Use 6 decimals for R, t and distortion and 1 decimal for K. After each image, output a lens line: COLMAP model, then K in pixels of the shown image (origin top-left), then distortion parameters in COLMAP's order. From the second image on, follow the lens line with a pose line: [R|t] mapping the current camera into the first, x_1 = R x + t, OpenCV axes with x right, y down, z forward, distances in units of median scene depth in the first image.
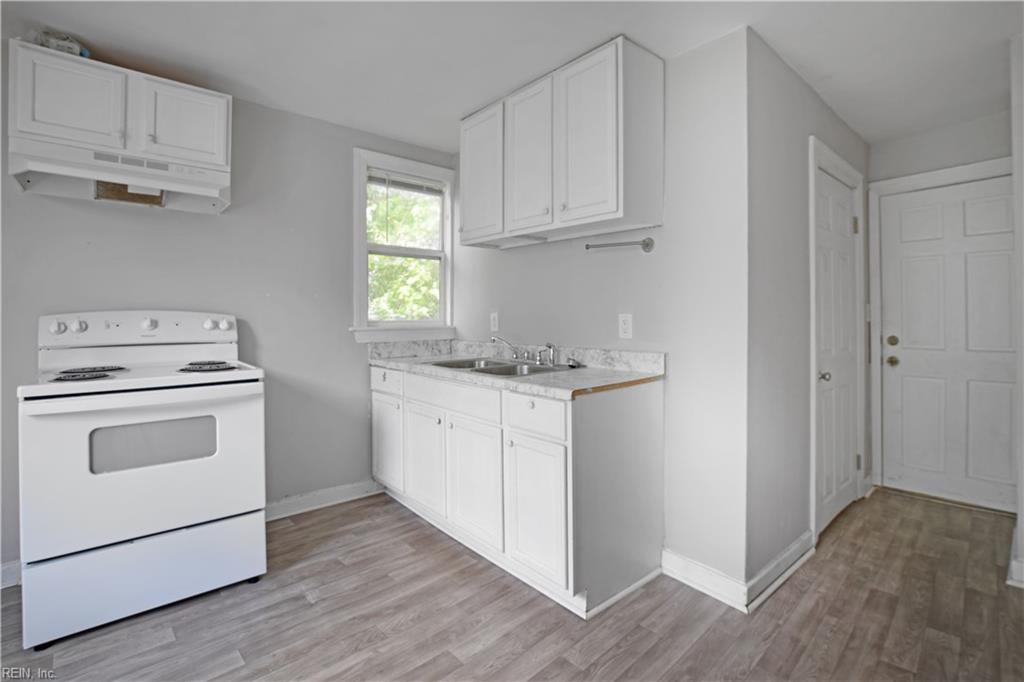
lens RADIAL K [[495.8, 0, 513.0], [0, 495.8, 319.9], [0, 0, 1]] dist [-0.000879, 0.000215]
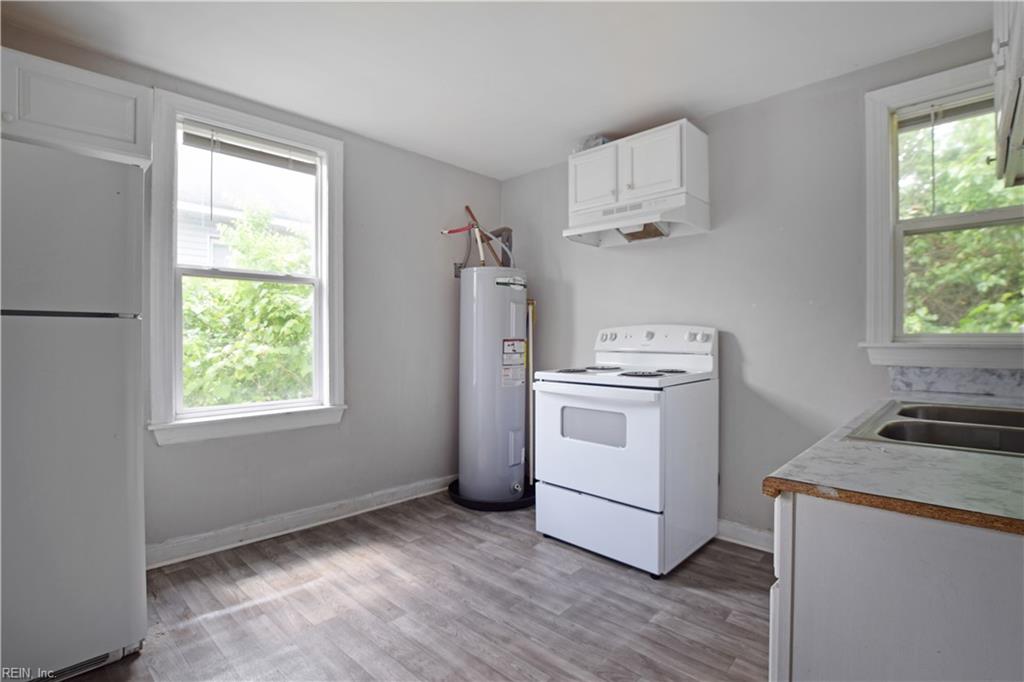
lens RADIAL K [[487.2, 0, 512.0], [0, 487.2, 341.0], [0, 0, 1]] dist [-0.000401, -0.000290]
pose [[0.101887, 0.016722, -0.994655, 0.481771], [-0.004584, 0.999856, 0.016340, 0.004461], [0.994785, 0.002895, 0.101949, 0.592827]]
